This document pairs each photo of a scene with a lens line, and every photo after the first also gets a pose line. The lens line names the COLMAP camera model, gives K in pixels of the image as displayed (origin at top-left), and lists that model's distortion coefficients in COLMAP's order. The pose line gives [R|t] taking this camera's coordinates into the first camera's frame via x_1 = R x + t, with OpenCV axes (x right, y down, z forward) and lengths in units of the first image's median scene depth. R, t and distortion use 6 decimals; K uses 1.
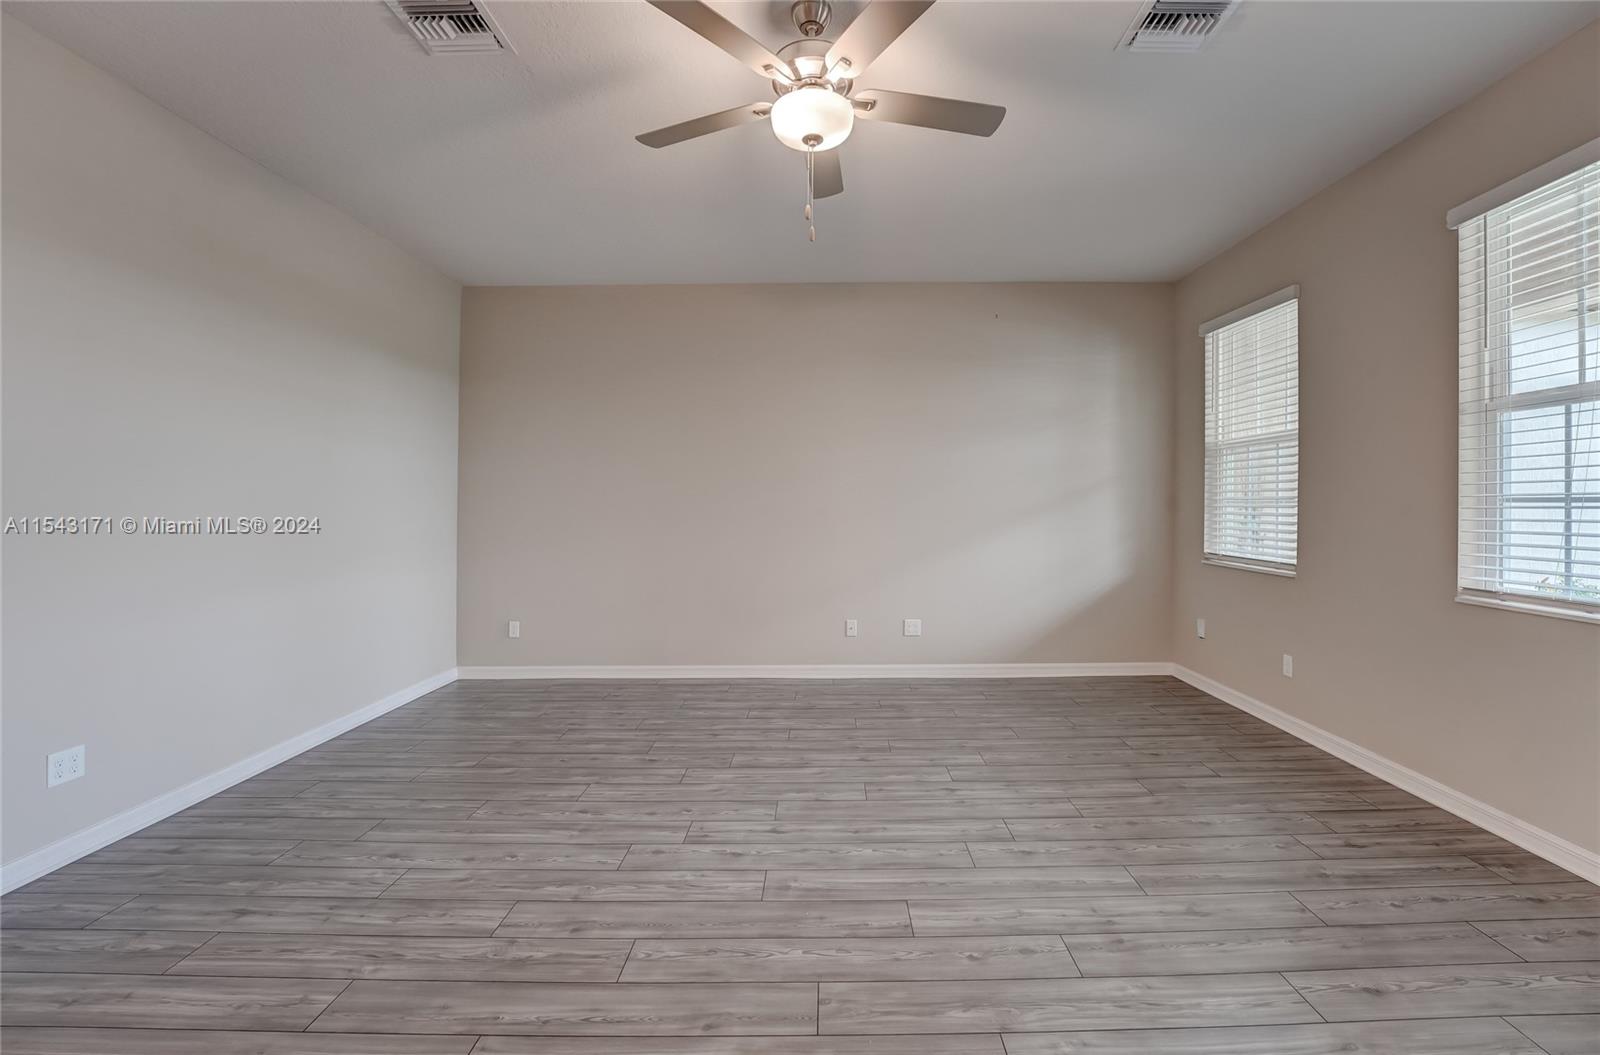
lens RADIAL K [[677.3, 0, 830.2], [0, 677.3, 505.8], [0, 0, 1]] dist [-0.026440, 0.000465]
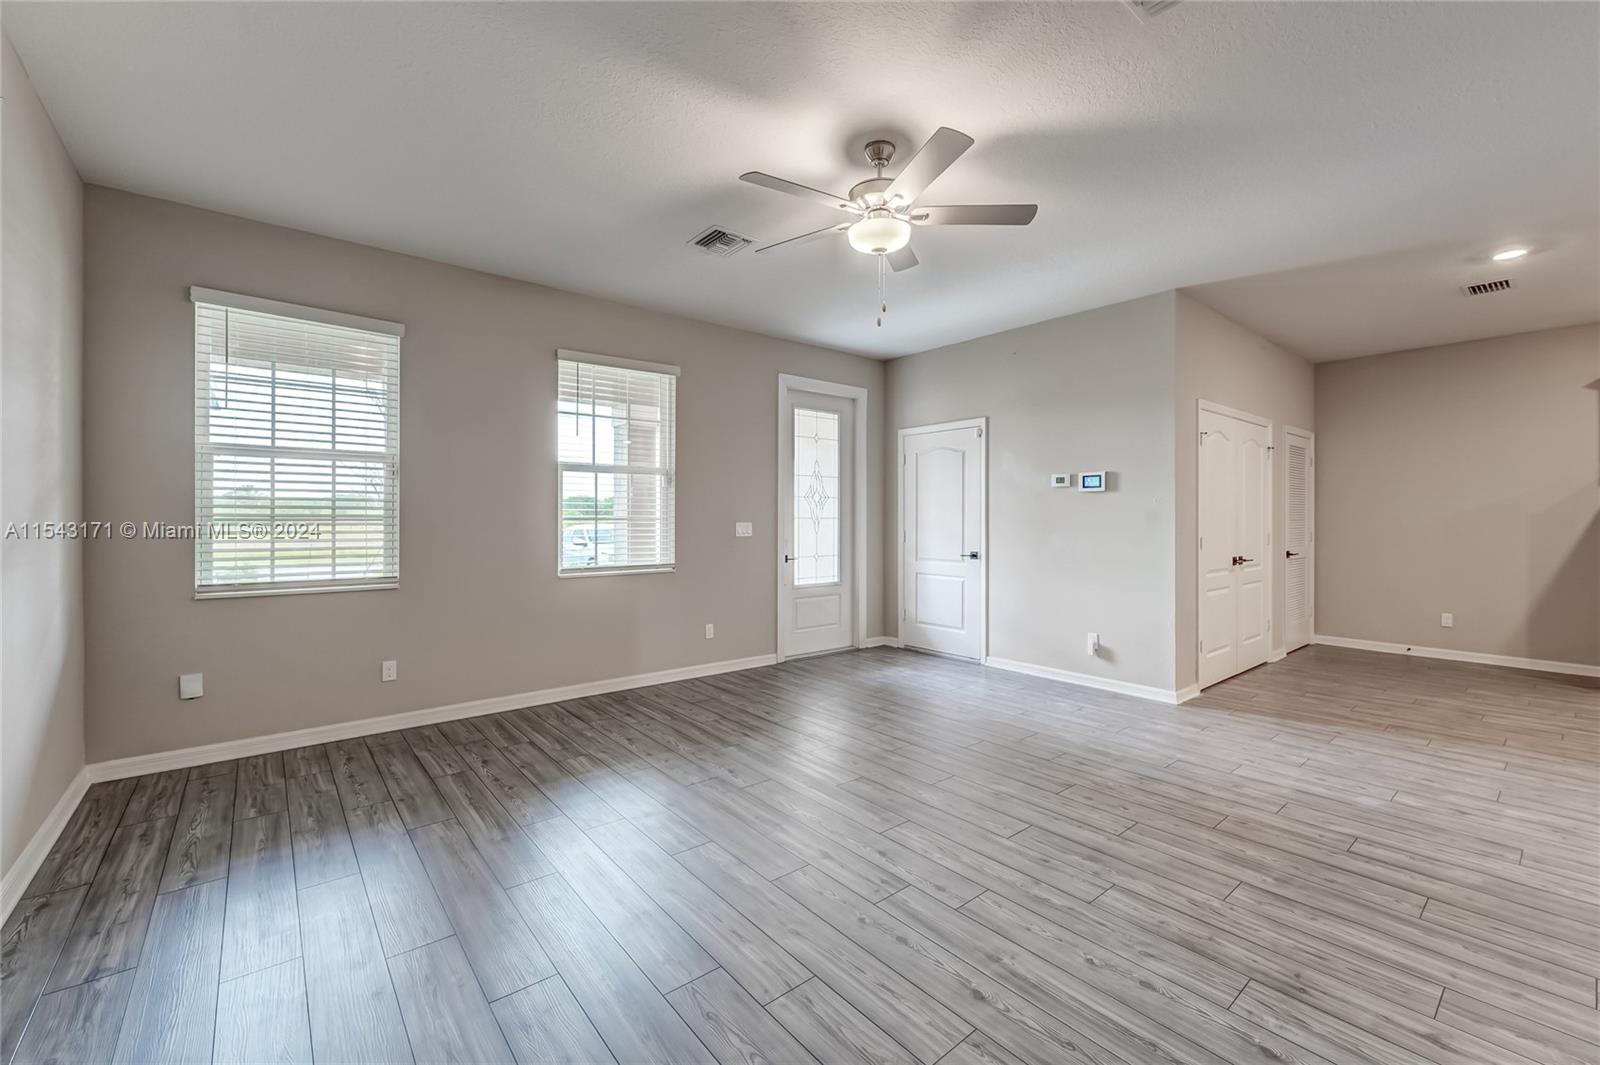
lens RADIAL K [[655.7, 0, 805.2], [0, 655.7, 521.9], [0, 0, 1]] dist [-0.002198, -0.000598]
pose [[-0.635446, -0.000188, 0.772145, -0.779700], [0.004887, 0.999979, 0.004265, -0.005398], [-0.772129, 0.006484, -0.635432, 1.589384]]
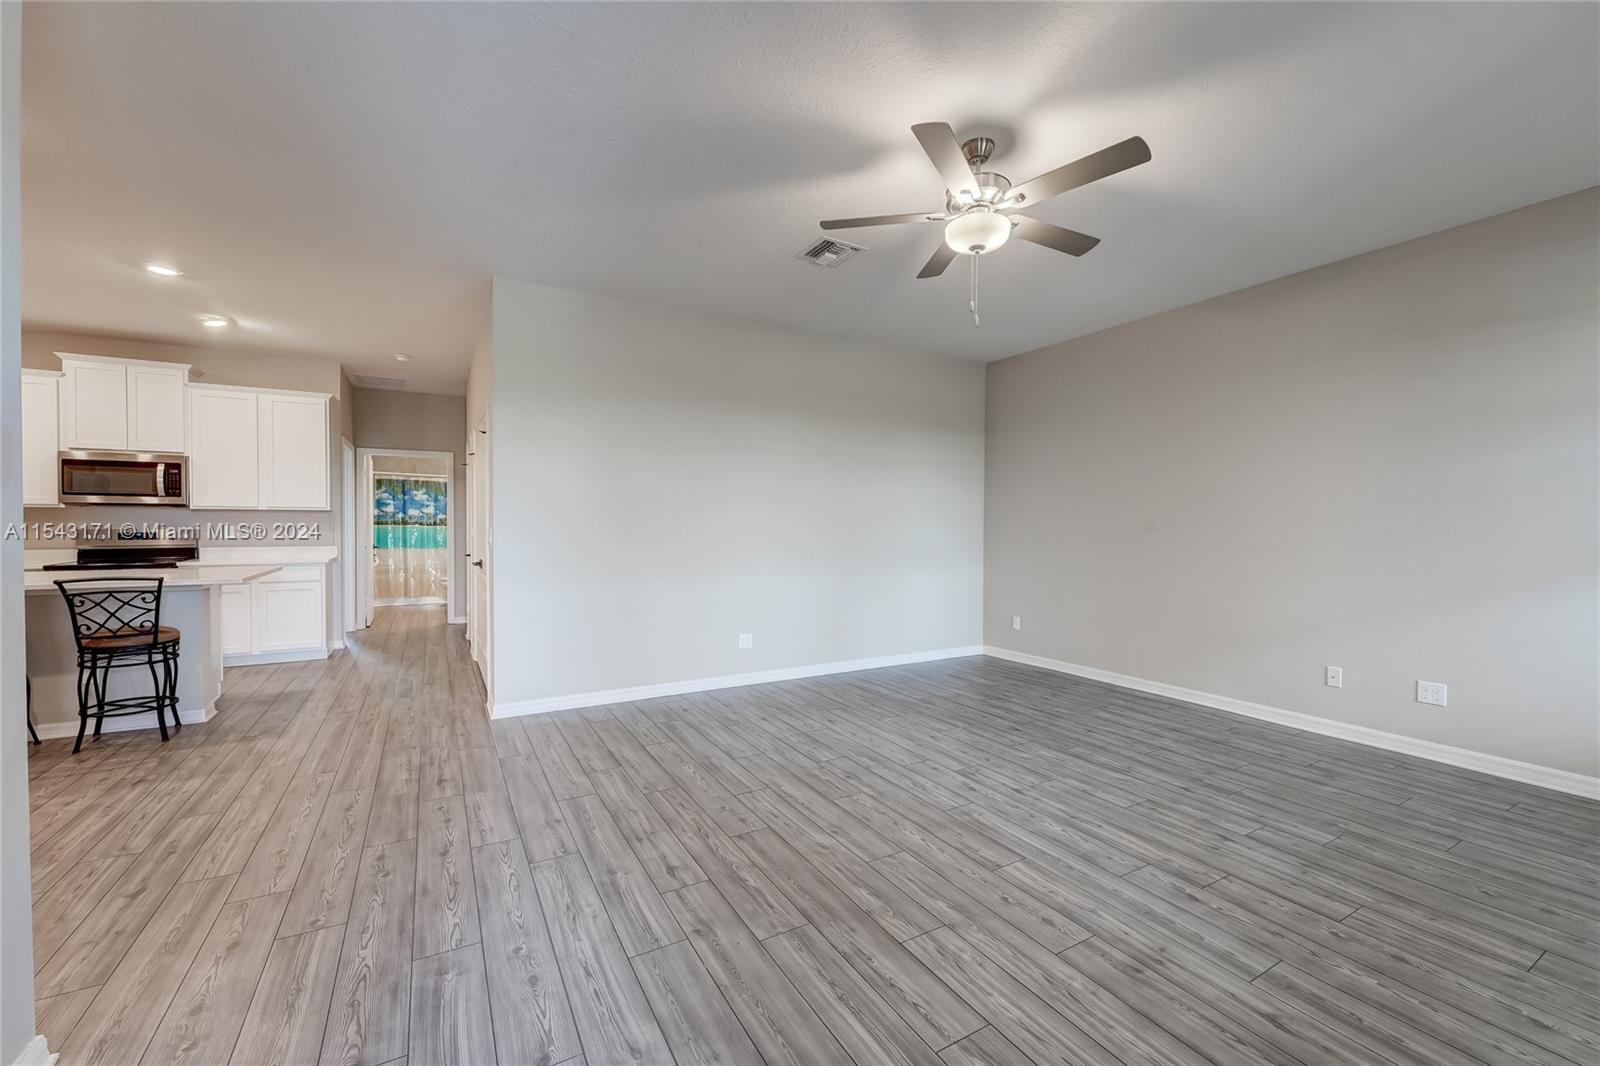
lens RADIAL K [[648.8, 0, 804.3], [0, 648.8, 533.0], [0, 0, 1]] dist [-0.001818, -0.000683]
pose [[0.494010, 0.016885, -0.869292, 0.734359], [-0.009684, 0.999856, 0.013918, -0.002465], [0.869402, 0.001543, 0.494102, 0.068431]]
